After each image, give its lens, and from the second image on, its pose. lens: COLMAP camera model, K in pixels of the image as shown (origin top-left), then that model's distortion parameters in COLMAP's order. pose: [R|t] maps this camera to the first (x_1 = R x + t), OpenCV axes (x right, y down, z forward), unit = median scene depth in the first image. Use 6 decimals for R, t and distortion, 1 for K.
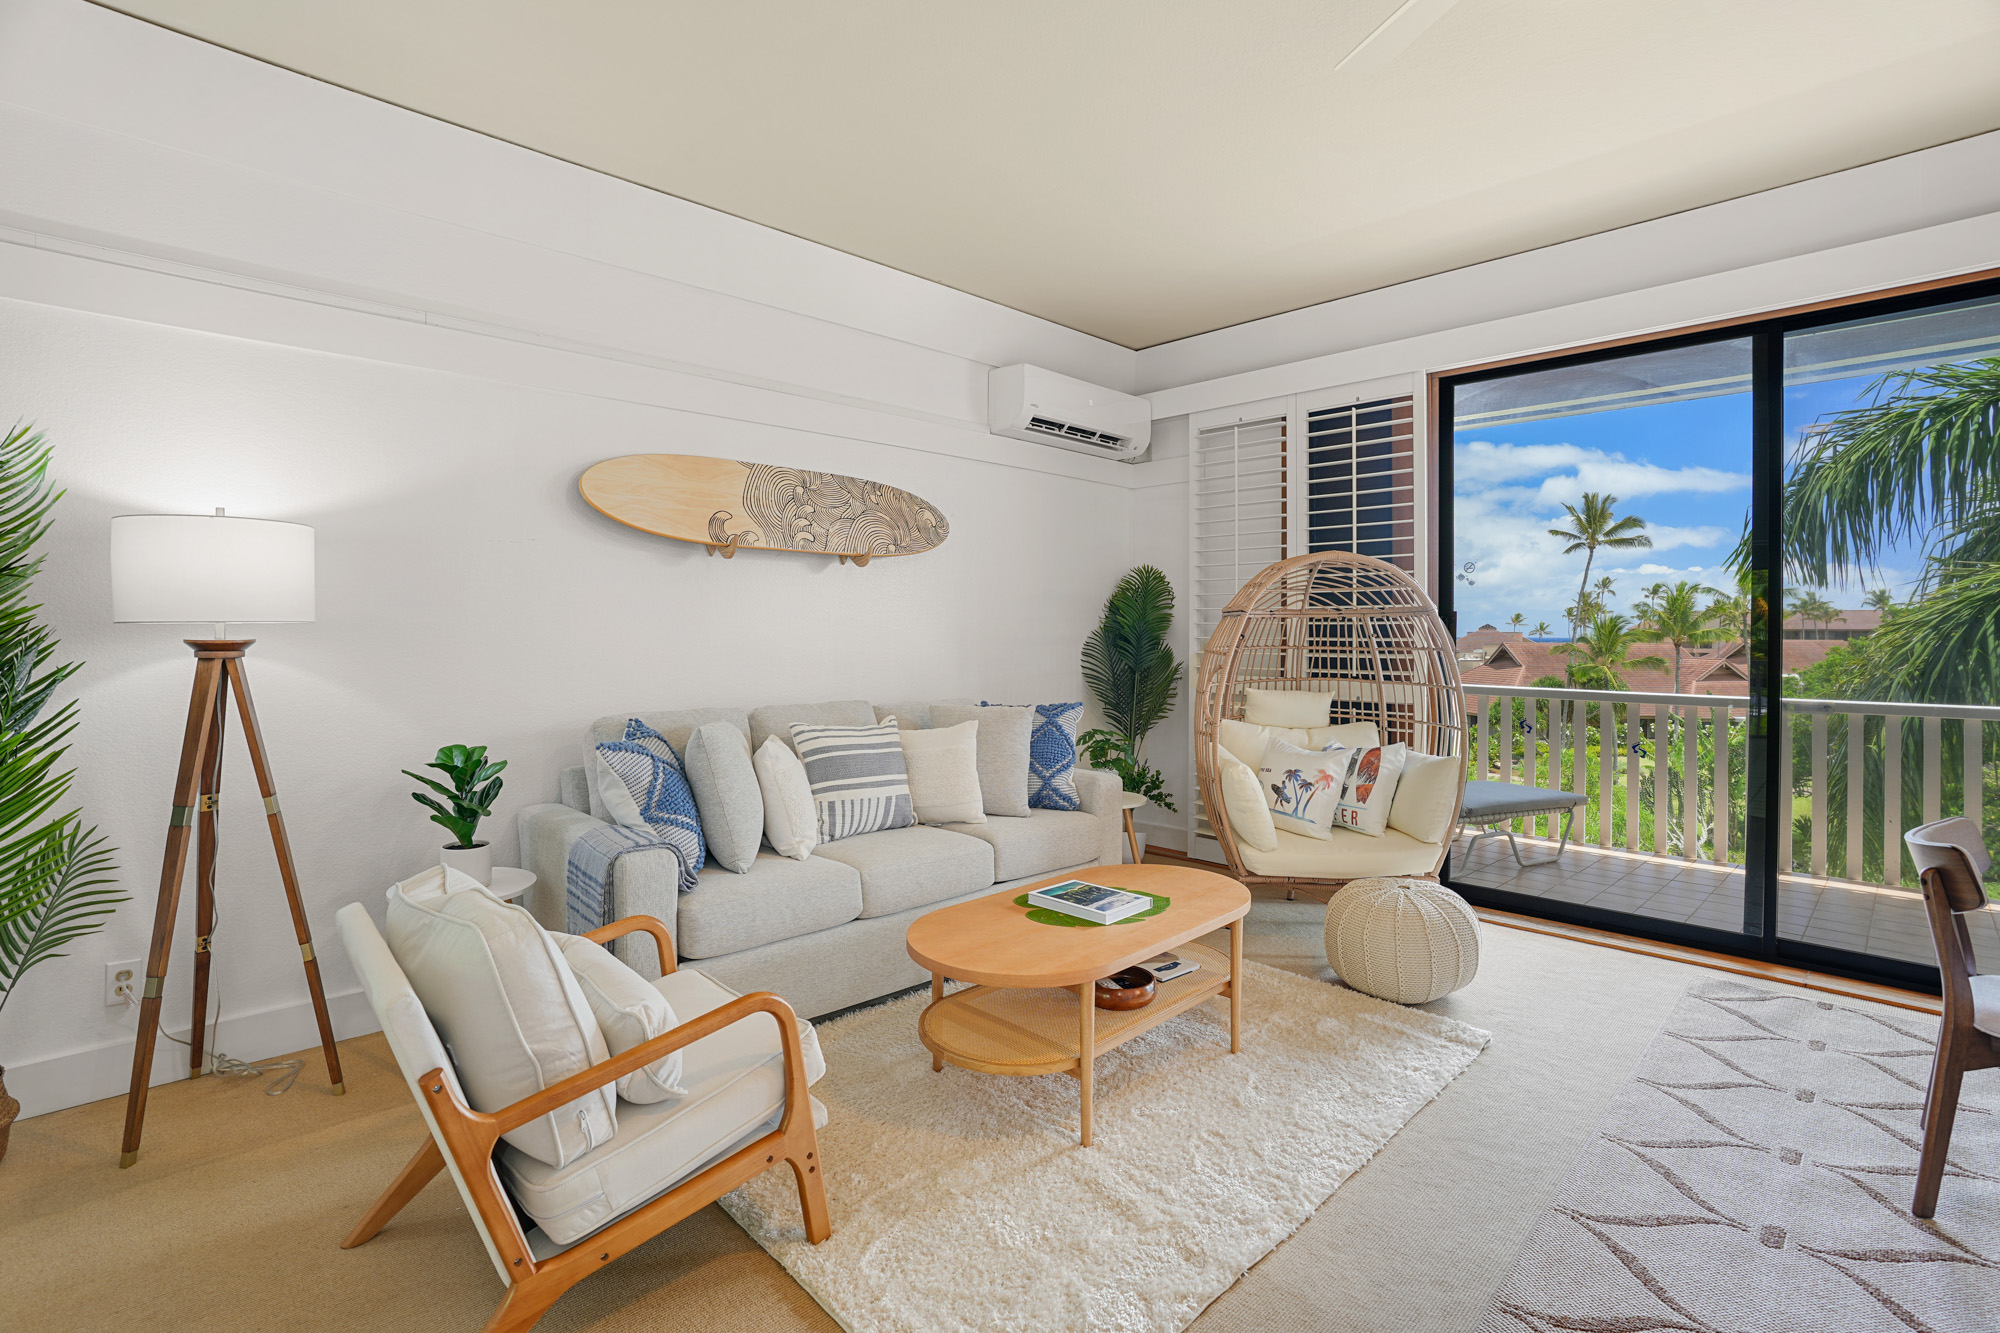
lens RADIAL K [[913.3, 0, 1012.7], [0, 913.3, 653.1], [0, 0, 1]] dist [-0.052174, 0.015395]
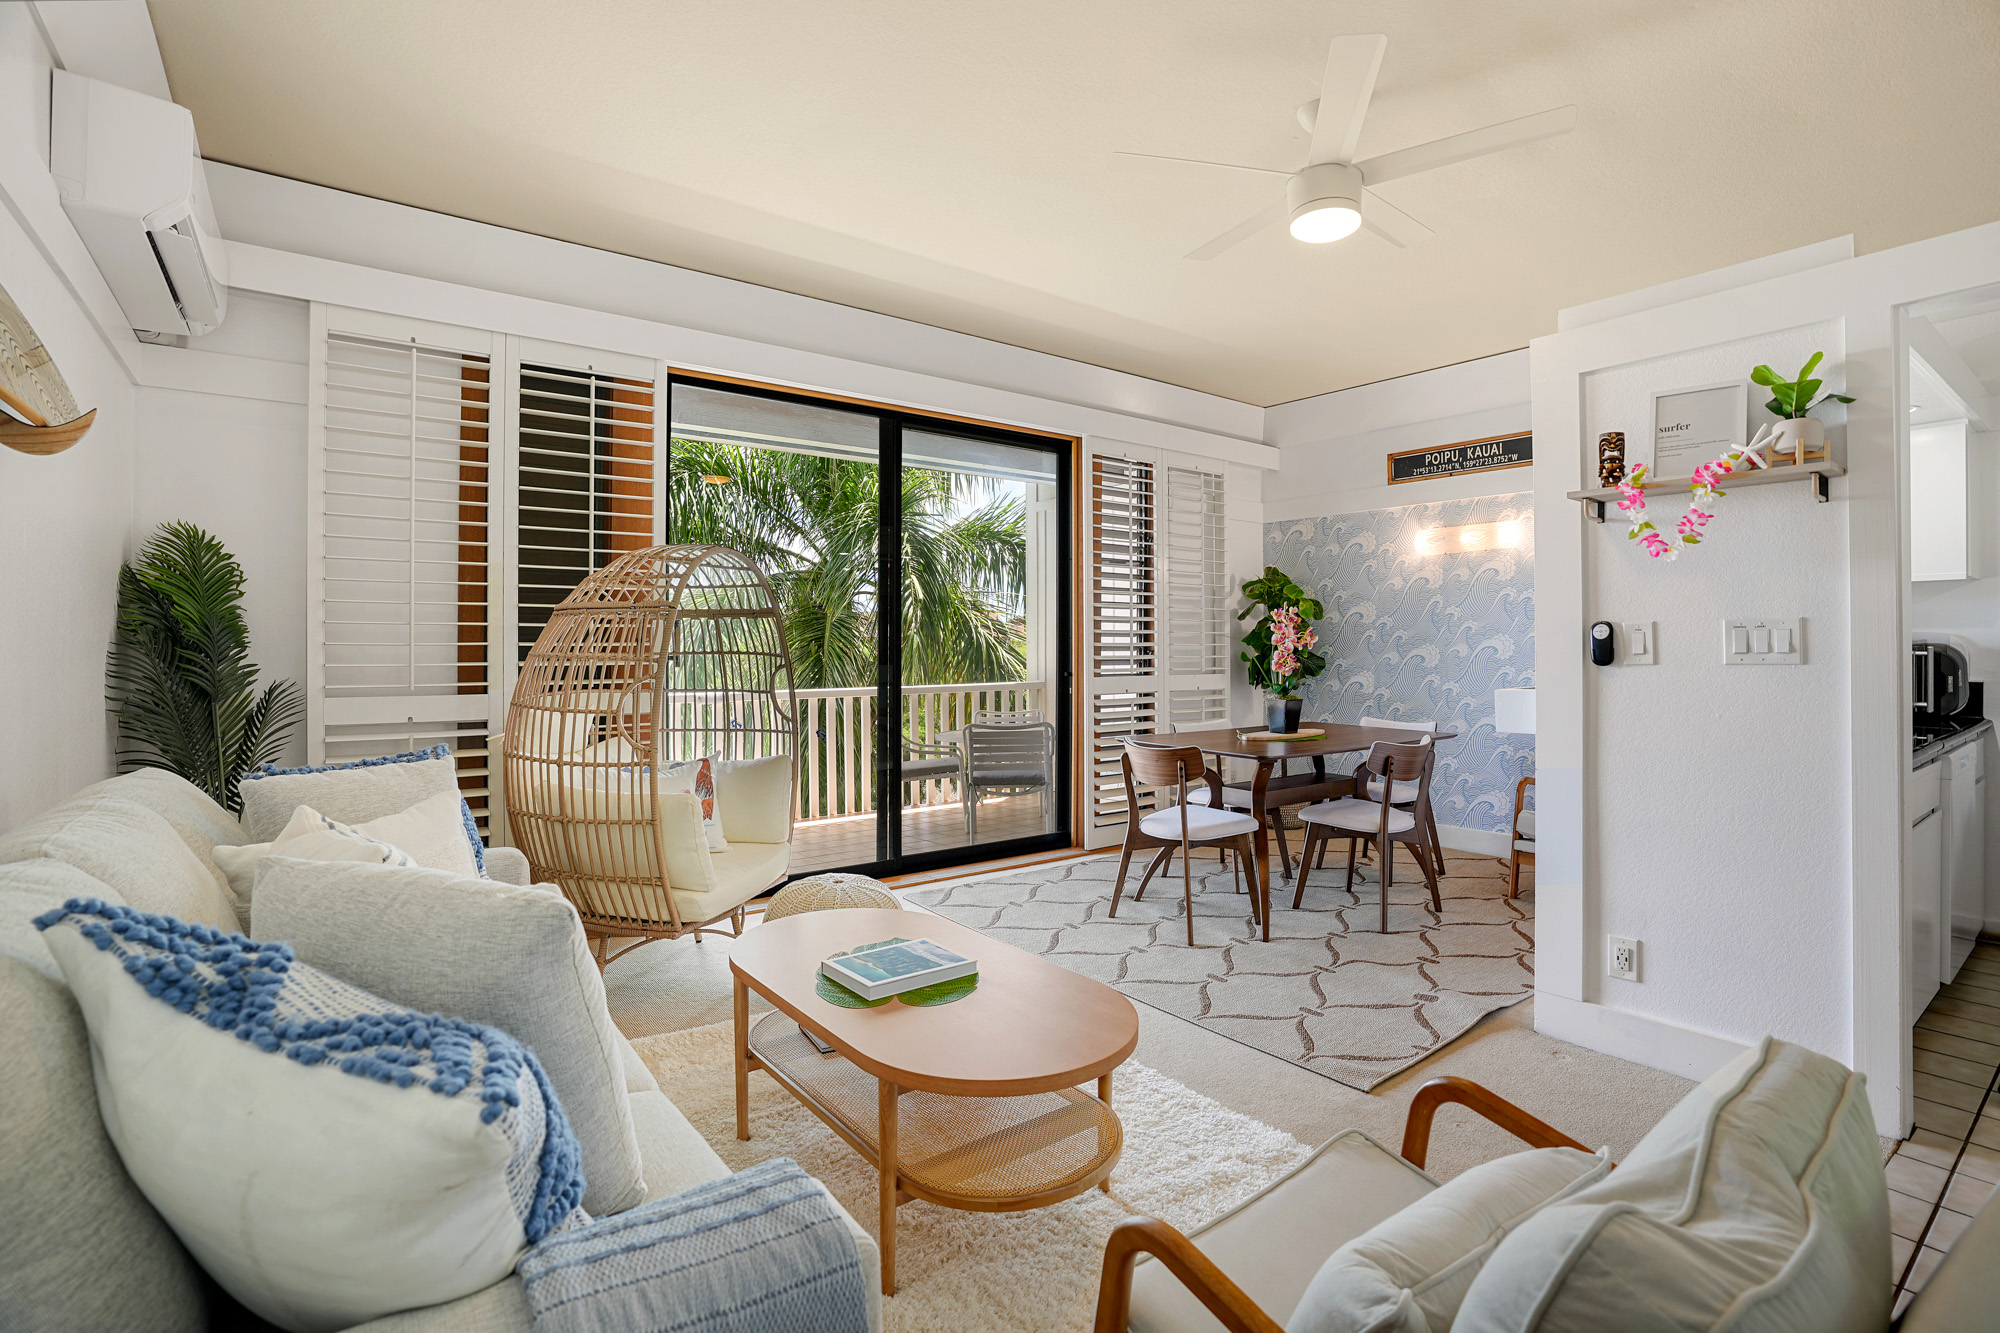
lens RADIAL K [[913.3, 0, 1004.9], [0, 913.3, 641.3], [0, 0, 1]] dist [-0.052174, 0.015395]
pose [[0.137195, 0.007007, 0.990519, -0.446235], [0.025560, 0.999617, -0.010612, 0.001220], [-0.990214, 0.026774, 0.136963, 0.522063]]
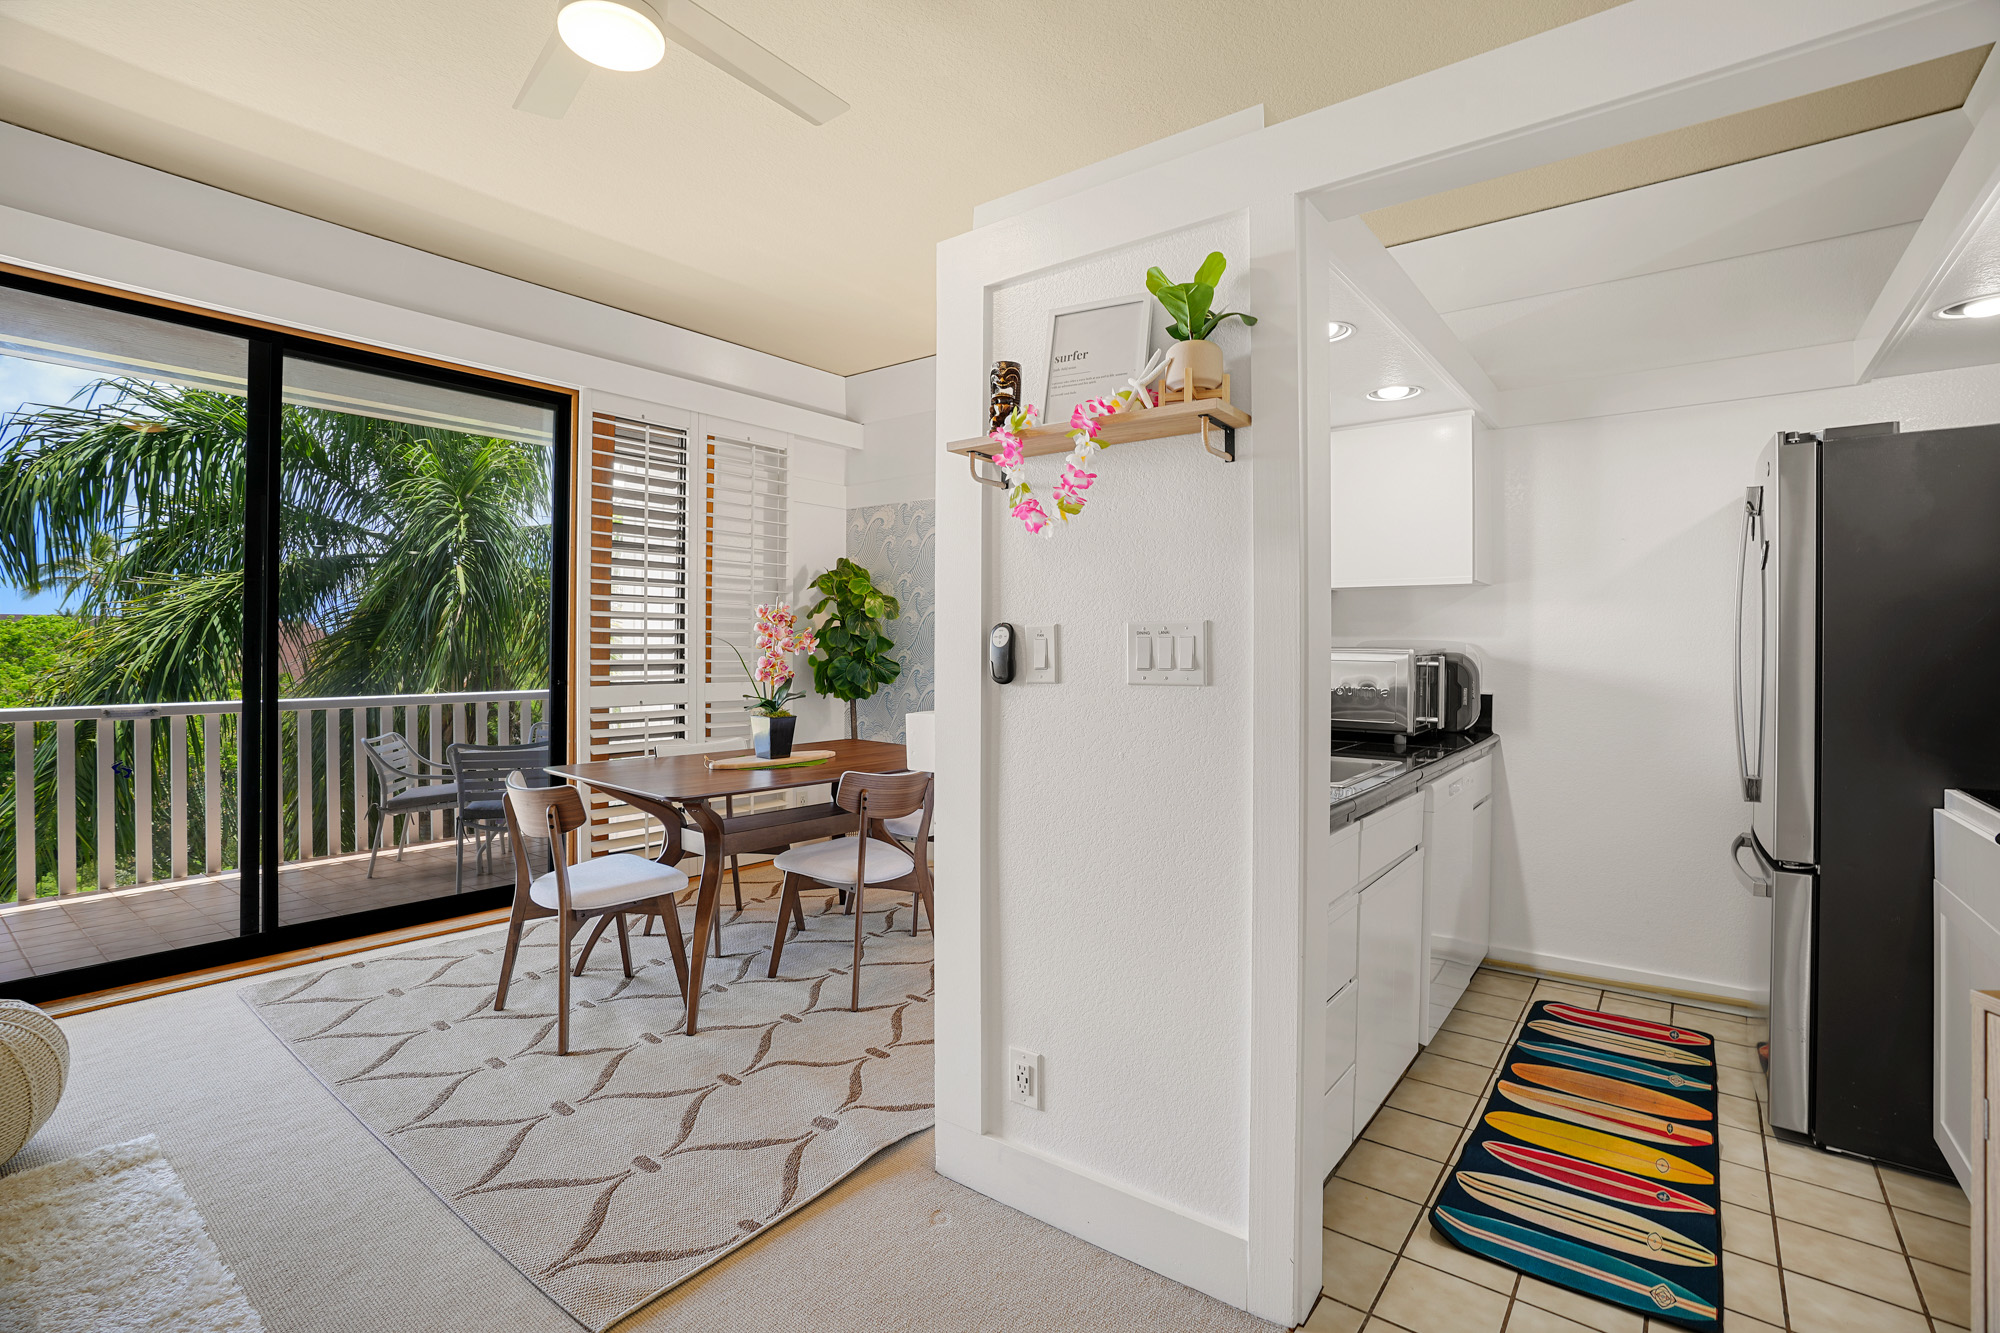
lens RADIAL K [[913.3, 0, 974.6], [0, 913.3, 644.3], [0, 0, 1]] dist [-0.052174, 0.015395]
pose [[-0.113603, 0.003417, 0.993520, -0.221029], [0.016924, 0.999856, -0.001504, 0.002738], [-0.993382, 0.016643, -0.113644, 0.245999]]
